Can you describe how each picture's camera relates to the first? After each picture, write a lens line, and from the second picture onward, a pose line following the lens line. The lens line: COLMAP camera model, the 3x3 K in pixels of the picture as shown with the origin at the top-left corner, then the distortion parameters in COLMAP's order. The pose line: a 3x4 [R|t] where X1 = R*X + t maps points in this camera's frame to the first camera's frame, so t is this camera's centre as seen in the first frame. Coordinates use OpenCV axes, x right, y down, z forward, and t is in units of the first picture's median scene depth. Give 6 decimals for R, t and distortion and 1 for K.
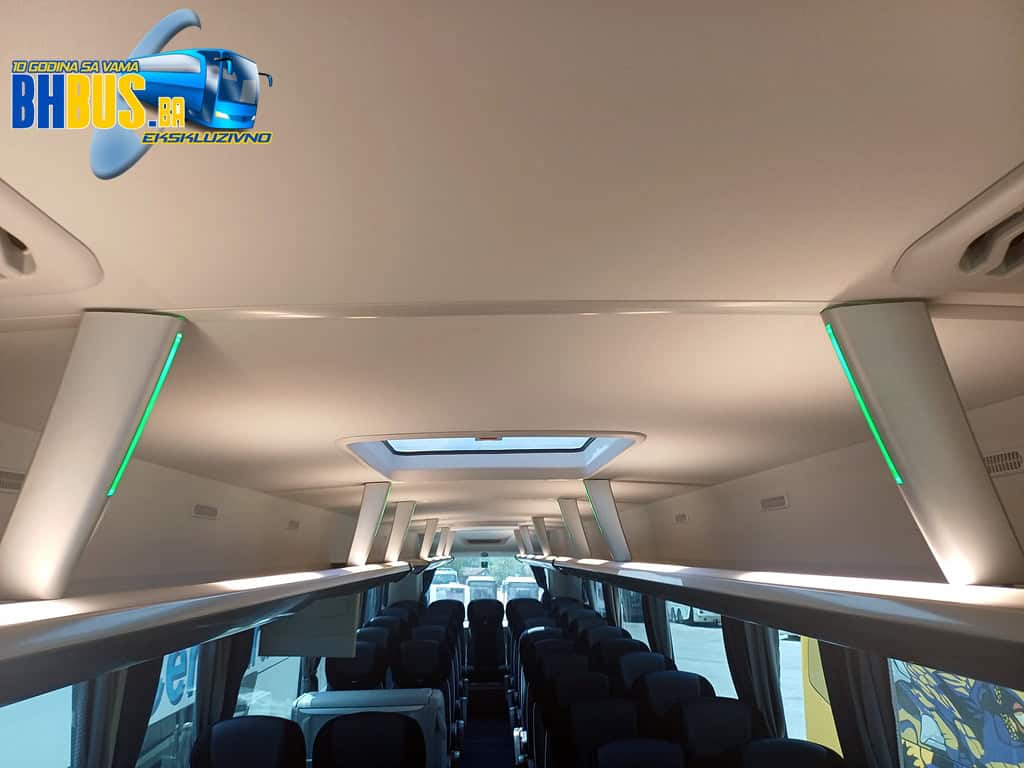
lens RADIAL K [[749.1, 0, 494.1], [0, 749.1, 389.0], [0, 0, 1]] dist [0.099172, -0.079697]
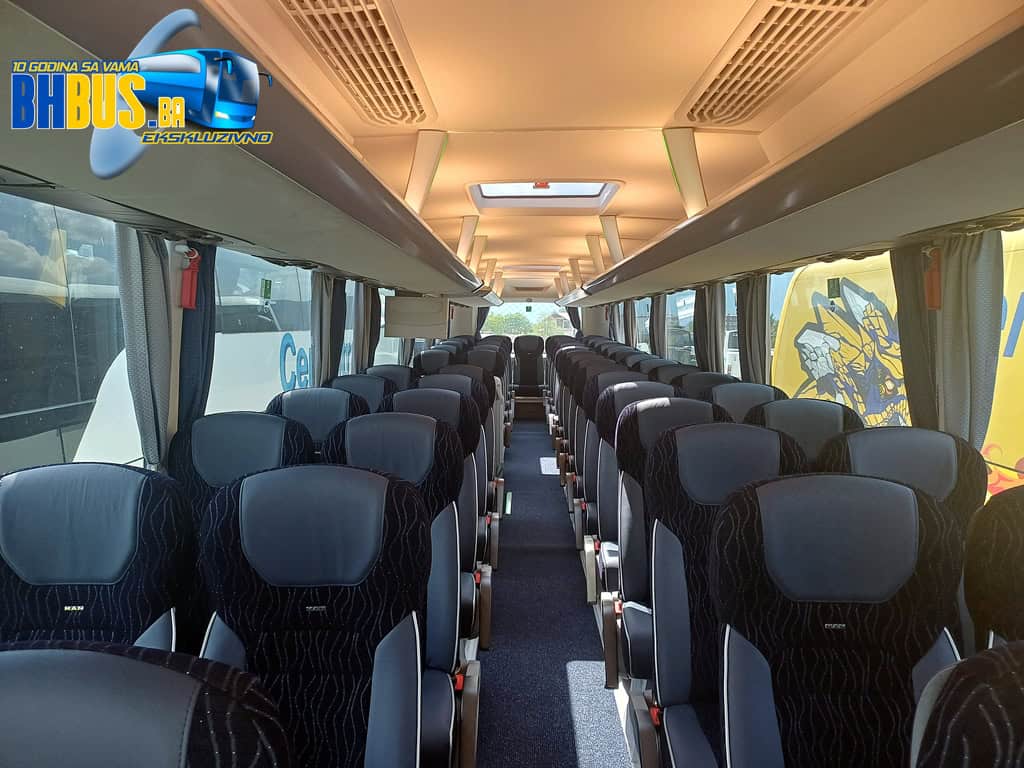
lens RADIAL K [[749.1, 0, 494.1], [0, 749.1, 389.0], [0, 0, 1]] dist [0.099172, -0.079697]
pose [[0.998380, 0.025239, -0.050990, -0.007696], [-0.008818, 0.954035, 0.299566, -0.003715], [0.056207, -0.298631, 0.952712, -0.378583]]
